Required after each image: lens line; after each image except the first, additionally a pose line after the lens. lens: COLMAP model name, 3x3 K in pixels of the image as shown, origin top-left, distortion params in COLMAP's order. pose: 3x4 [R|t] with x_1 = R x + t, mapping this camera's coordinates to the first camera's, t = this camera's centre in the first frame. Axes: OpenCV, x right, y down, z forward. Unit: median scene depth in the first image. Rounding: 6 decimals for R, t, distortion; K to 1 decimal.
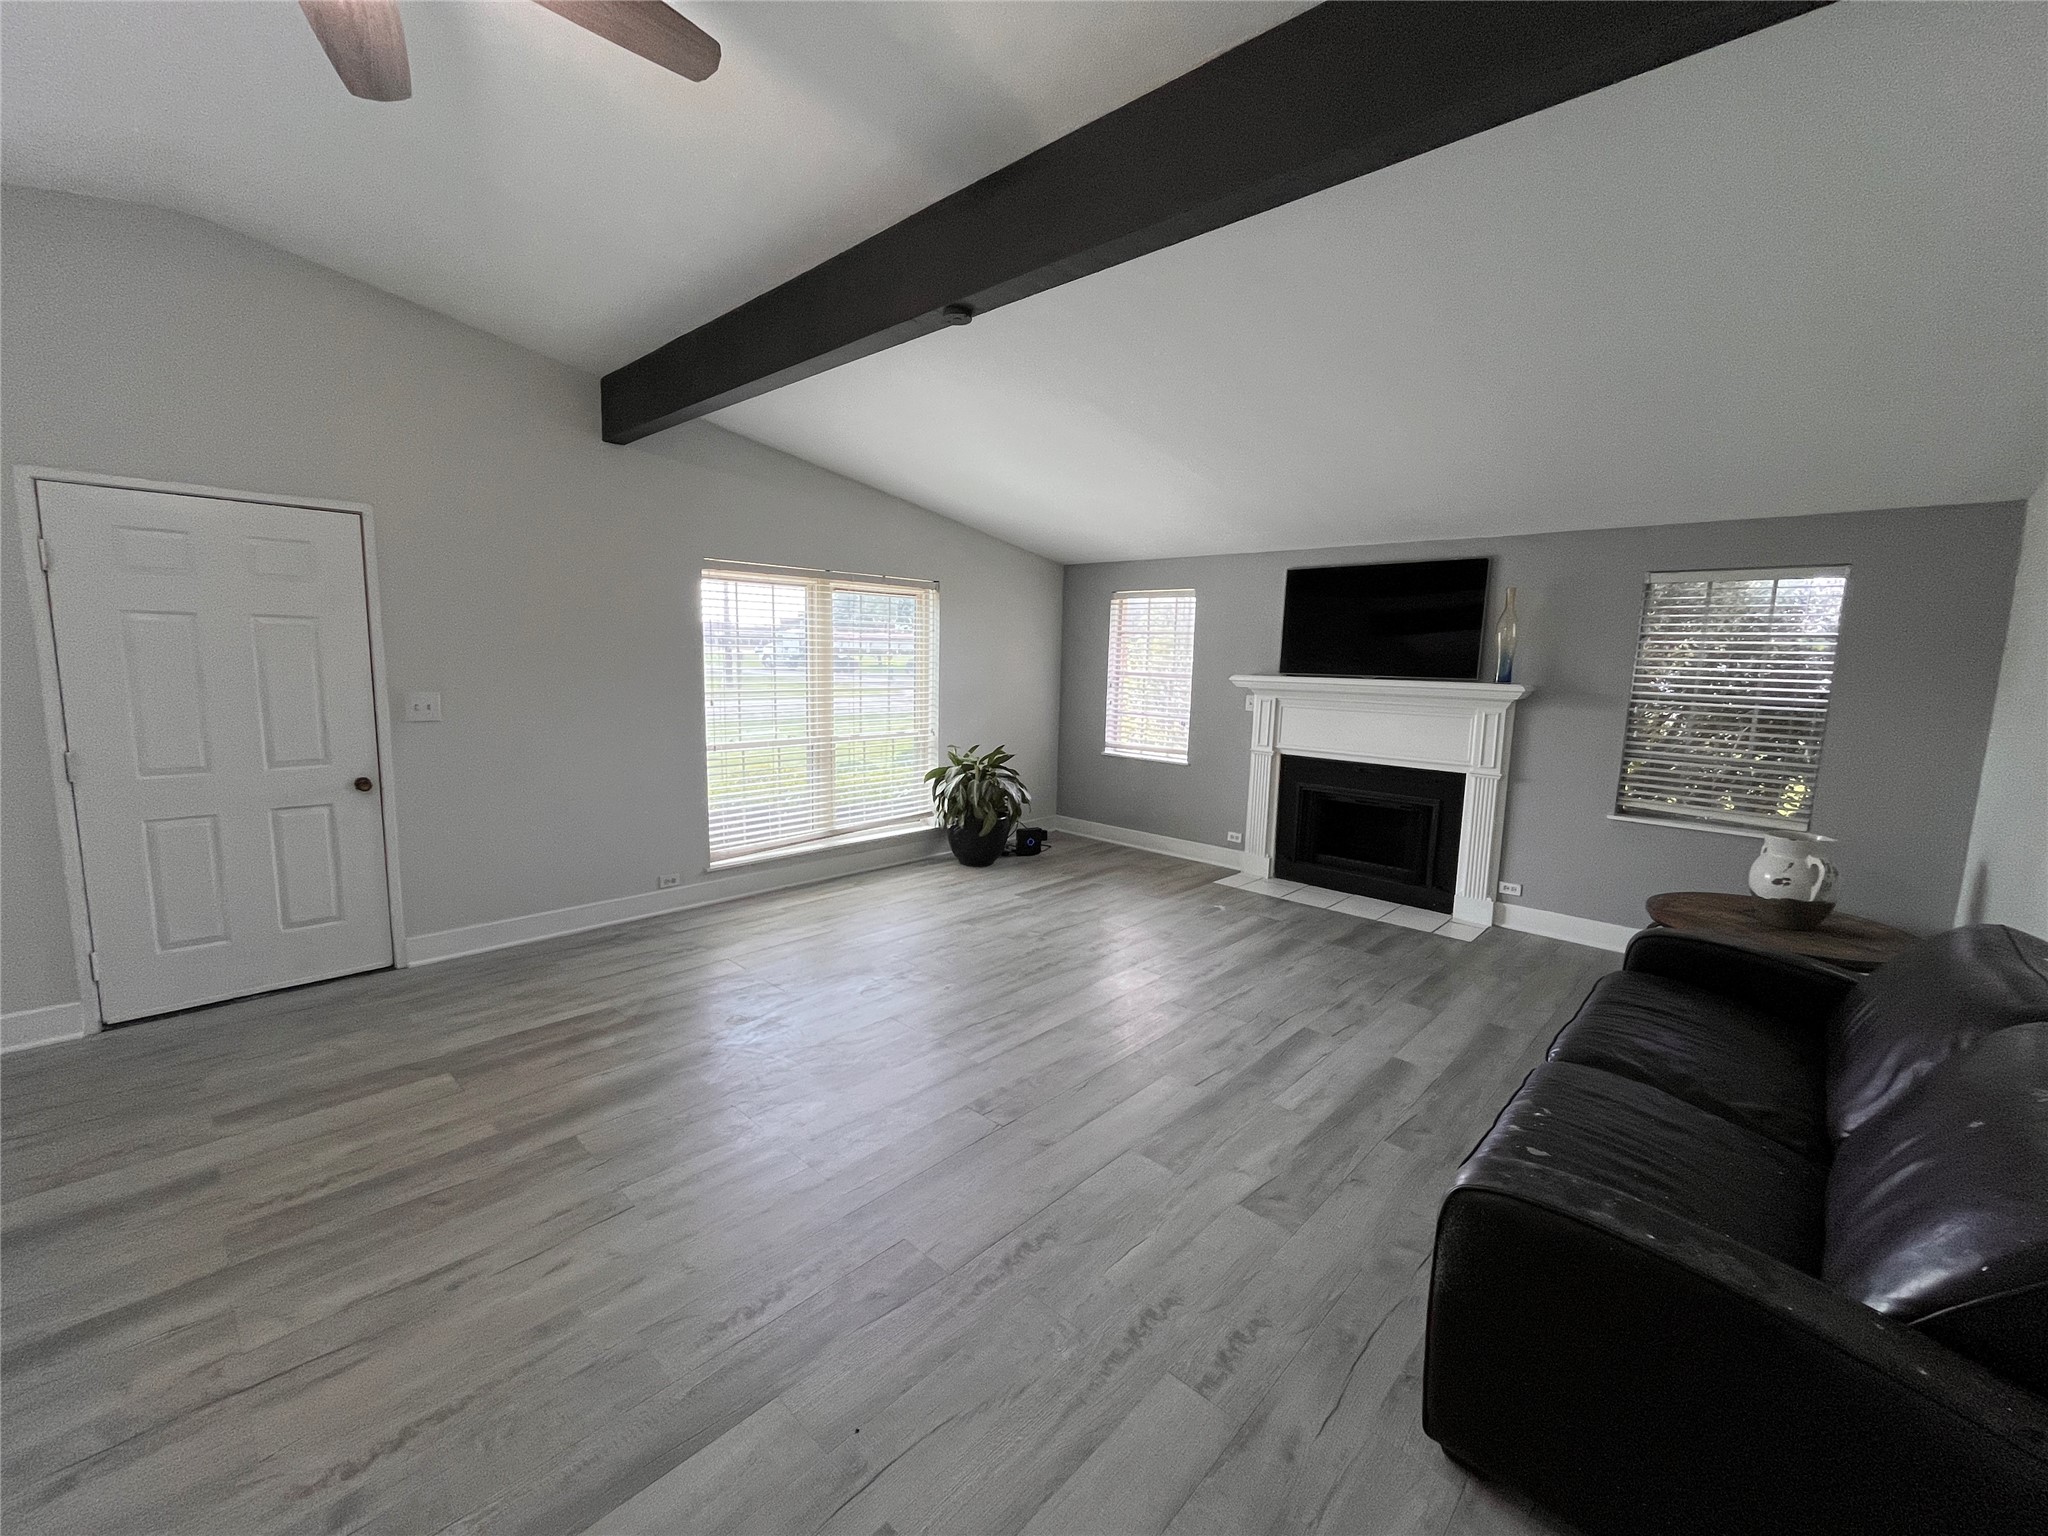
lens RADIAL K [[838.2, 0, 1024.0], [0, 838.2, 768.0], [0, 0, 1]] dist [-0.000041, -0.000190]
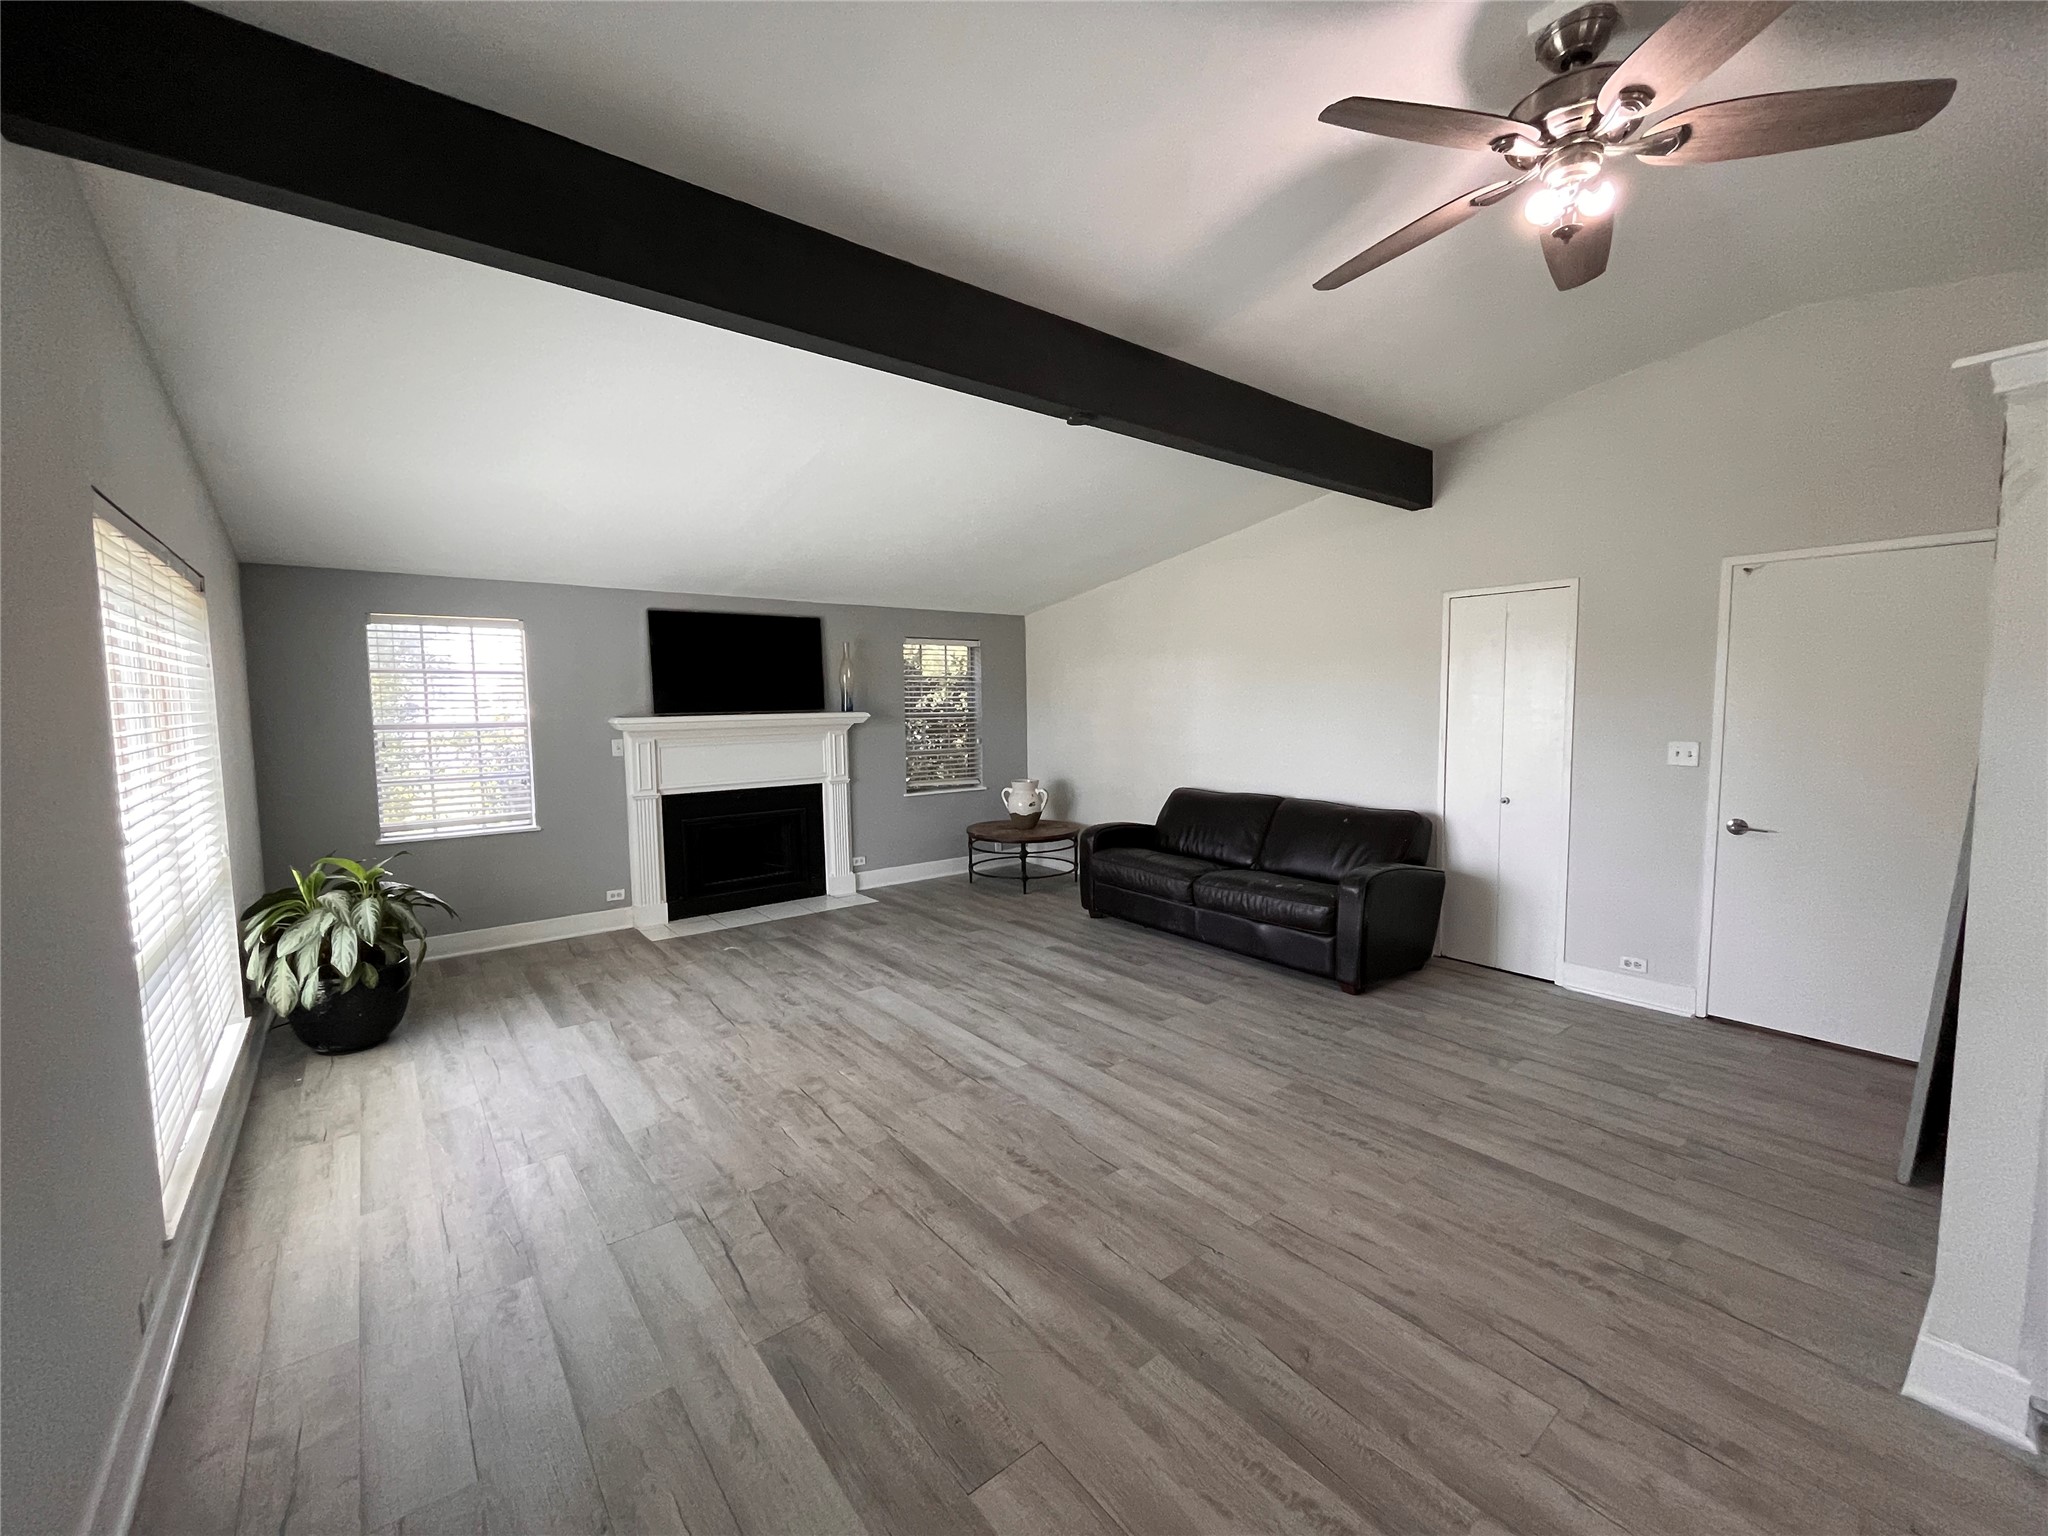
lens RADIAL K [[838.2, 0, 1024.0], [0, 838.2, 768.0], [0, 0, 1]] dist [-0.000041, -0.000190]
pose [[0.143652, -0.105179, 0.984023, -0.709117], [0.149170, 0.985277, 0.083536, -0.079620], [-0.978321, 0.134787, 0.157226, 0.504147]]
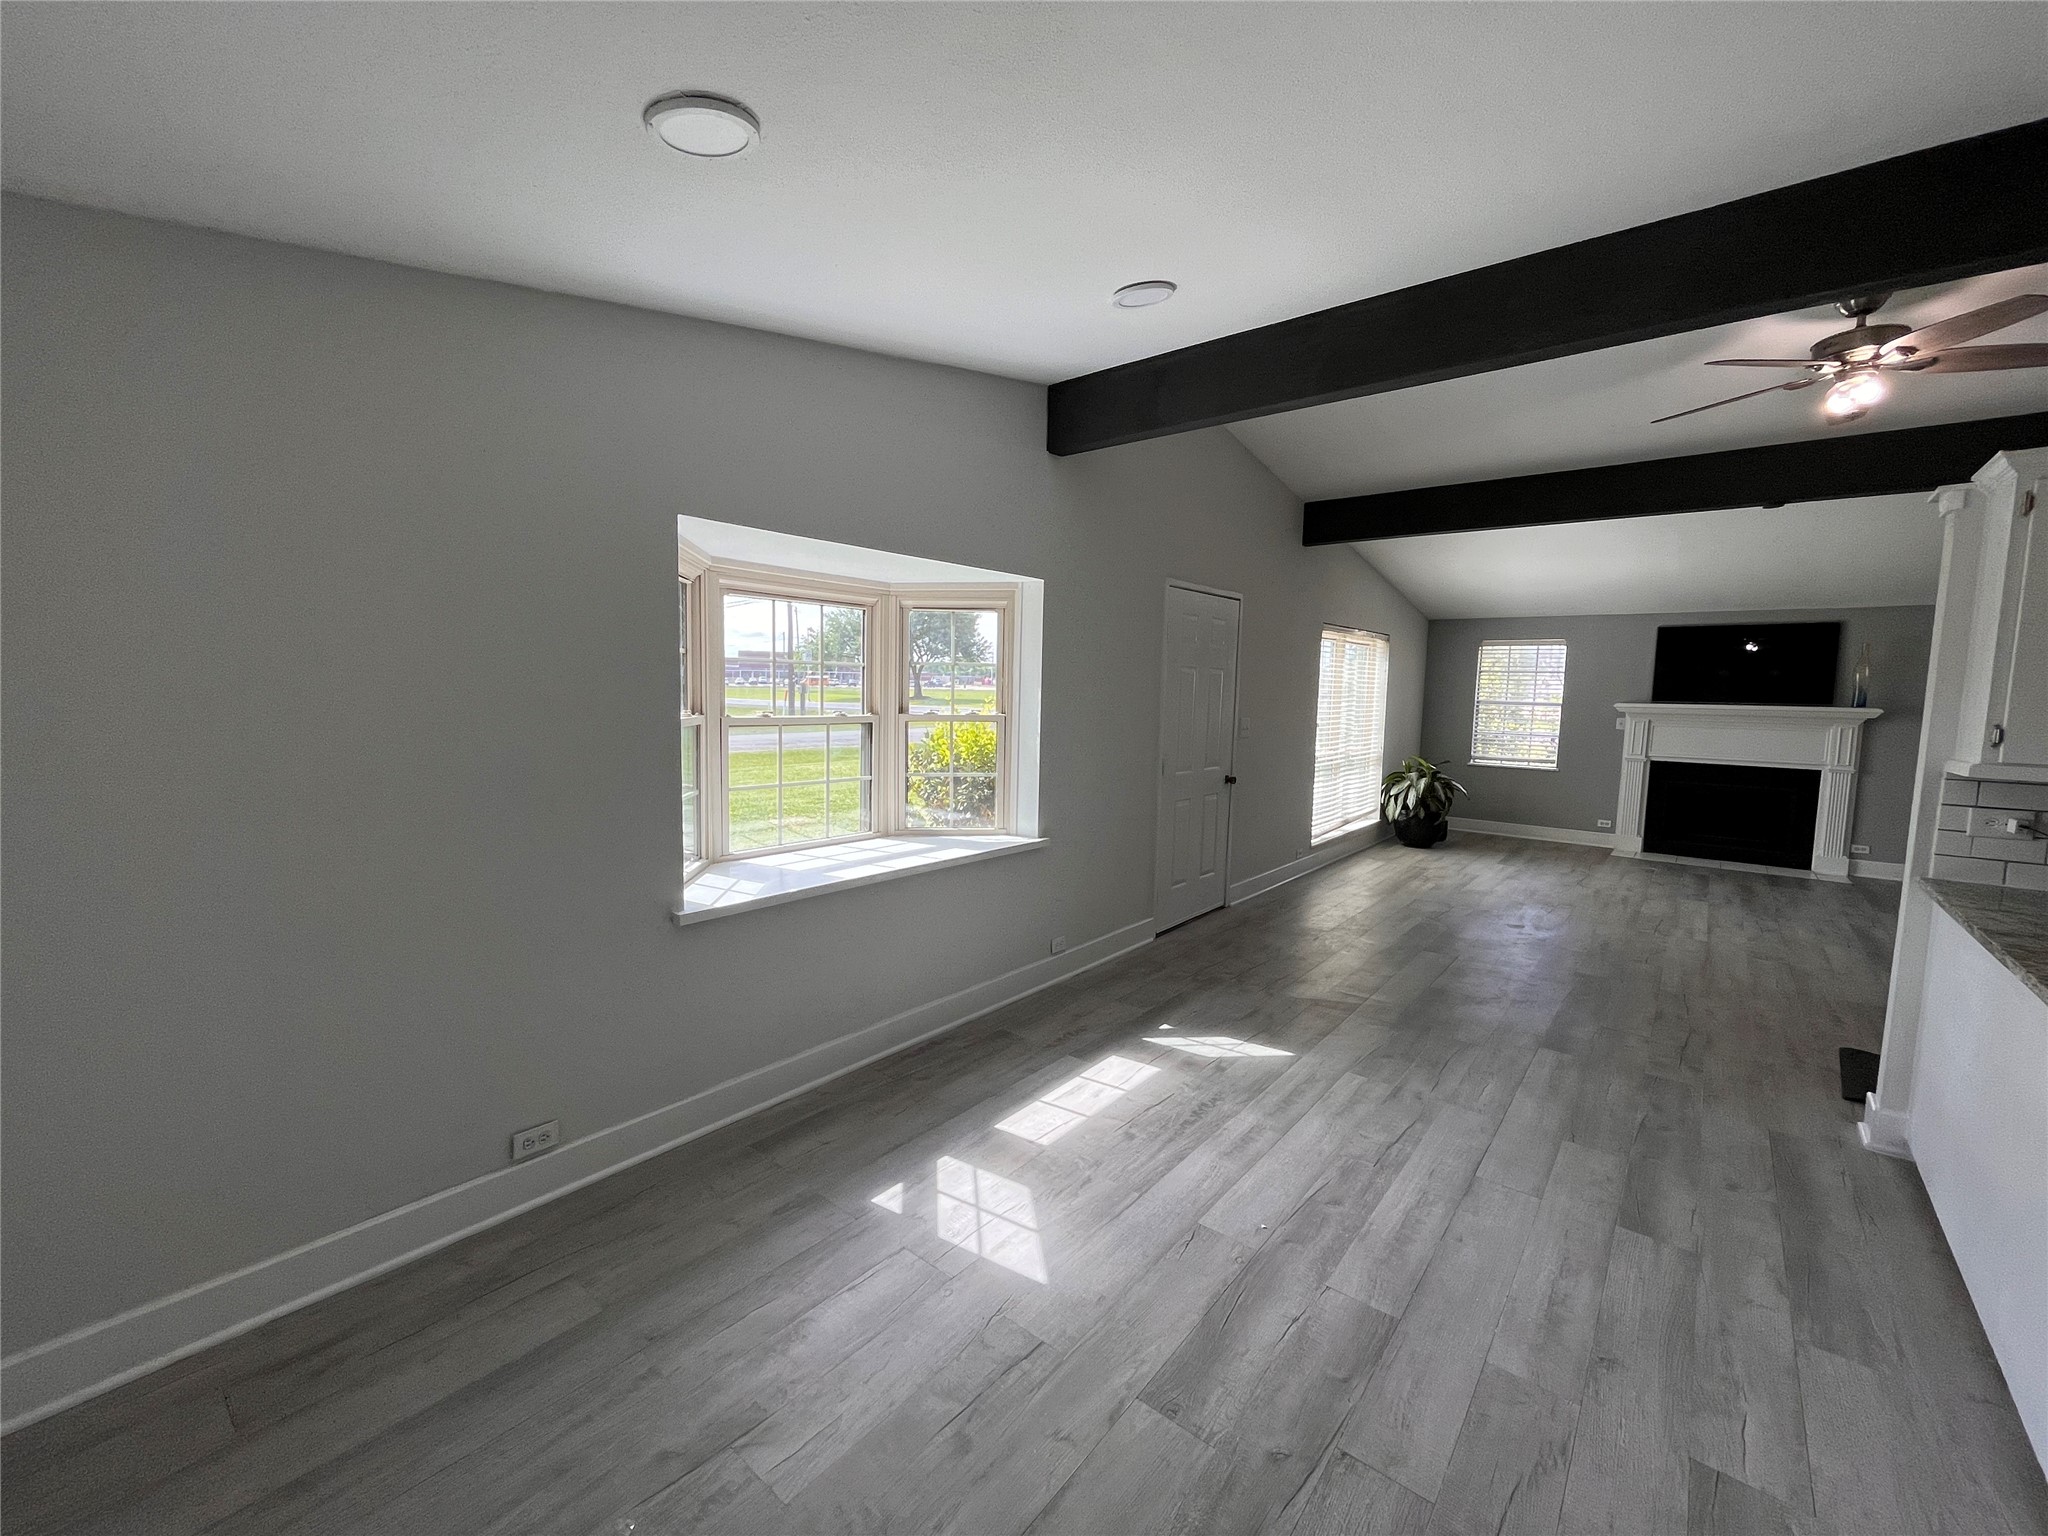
lens RADIAL K [[838.2, 0, 1024.0], [0, 838.2, 768.0], [0, 0, 1]] dist [-0.000041, -0.000190]
pose [[0.997685, -0.011408, 0.067038, -0.955945], [0.013831, 0.999263, -0.035797, 0.036019], [-0.066581, 0.036641, 0.997108, -0.350232]]
